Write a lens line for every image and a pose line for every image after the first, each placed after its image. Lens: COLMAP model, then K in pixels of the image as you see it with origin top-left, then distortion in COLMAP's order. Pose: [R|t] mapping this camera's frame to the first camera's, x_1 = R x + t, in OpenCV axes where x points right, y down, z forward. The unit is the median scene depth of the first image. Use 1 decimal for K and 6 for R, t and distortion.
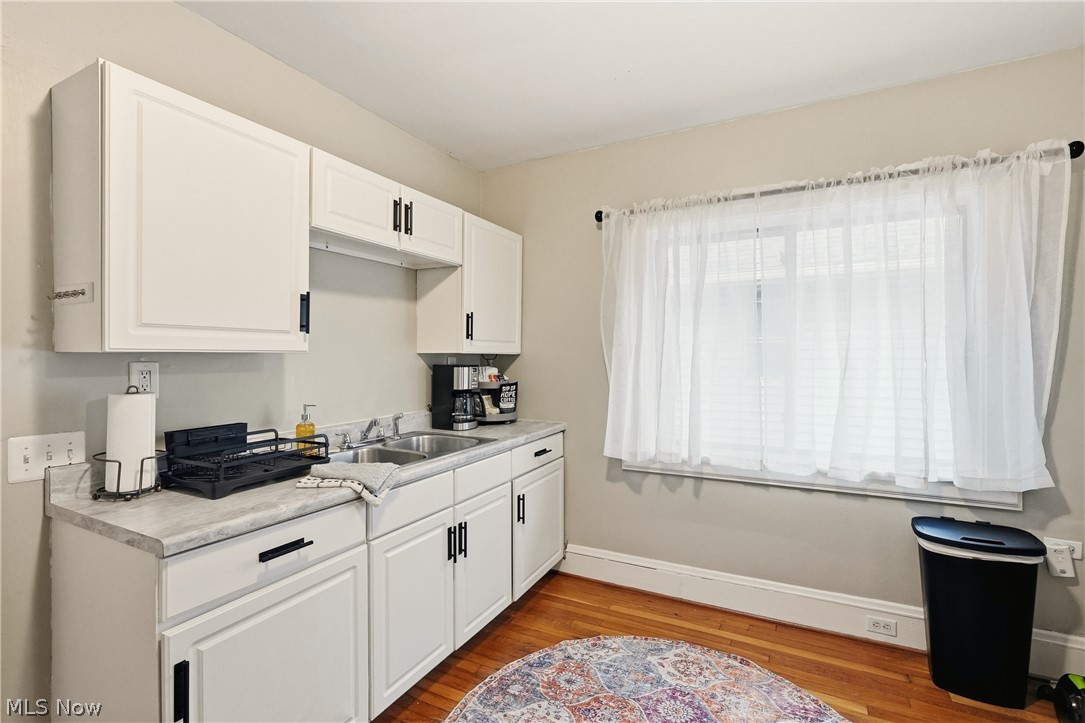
lens RADIAL K [[500.5, 0, 546.2], [0, 500.5, 353.8], [0, 0, 1]] dist [-0.000512, 0.000738]
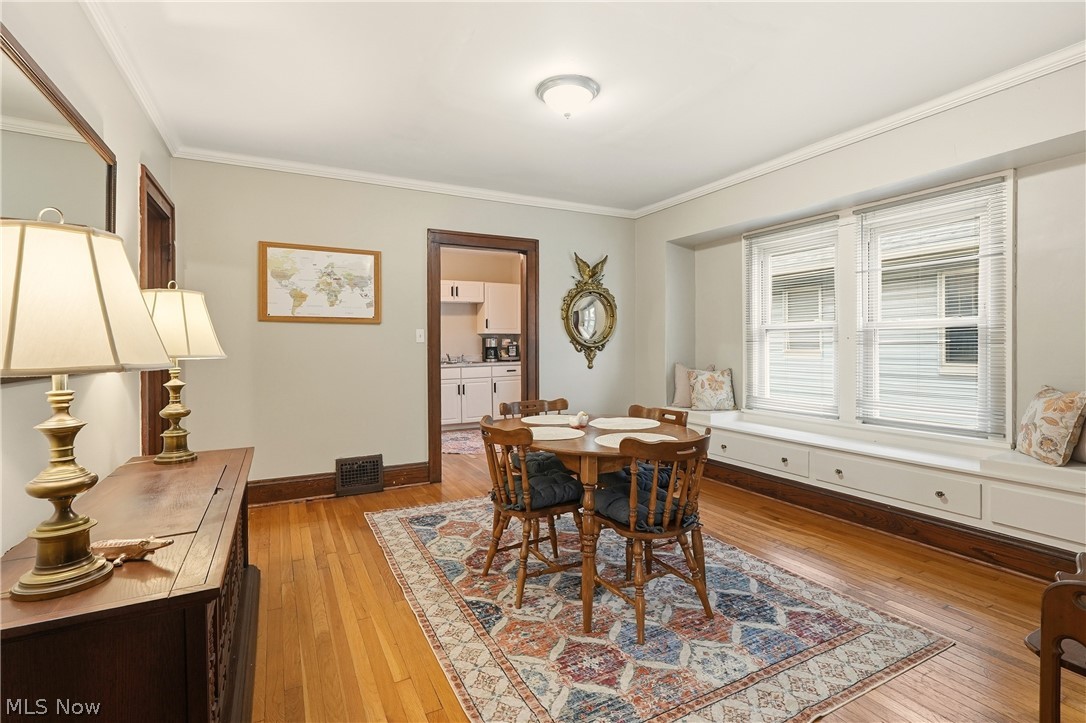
lens RADIAL K [[501.0, 0, 546.7], [0, 501.0, 353.8], [0, 0, 1]] dist [-0.000512, 0.000738]
pose [[0.817835, 0.003446, -0.575442, 1.692168], [0.010759, 0.999716, 0.021279, 0.055860], [0.575352, -0.023594, 0.817566, -1.070113]]
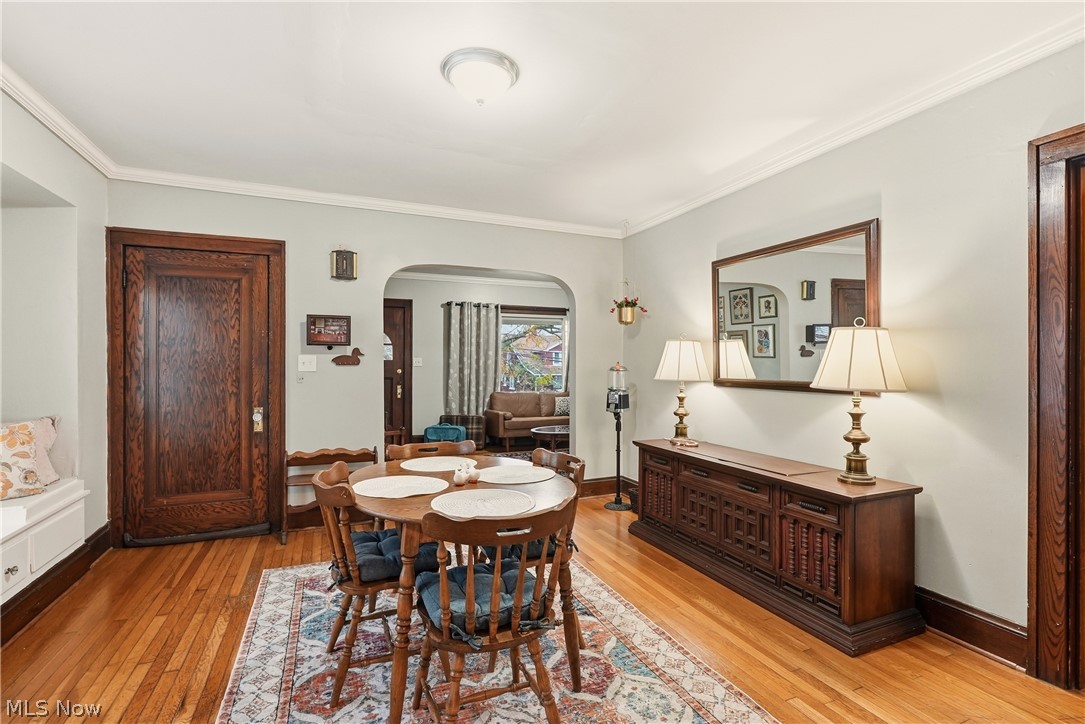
lens RADIAL K [[504.1, 0, 540.0], [0, 504.1, 365.1], [0, 0, 1]] dist [-0.002763, 0.001036]
pose [[-0.762438, -0.003446, 0.647052, 0.590447], [-0.004590, 0.999989, -0.000083, 0.035769], [-0.647045, -0.003034, -0.762446, 0.281488]]
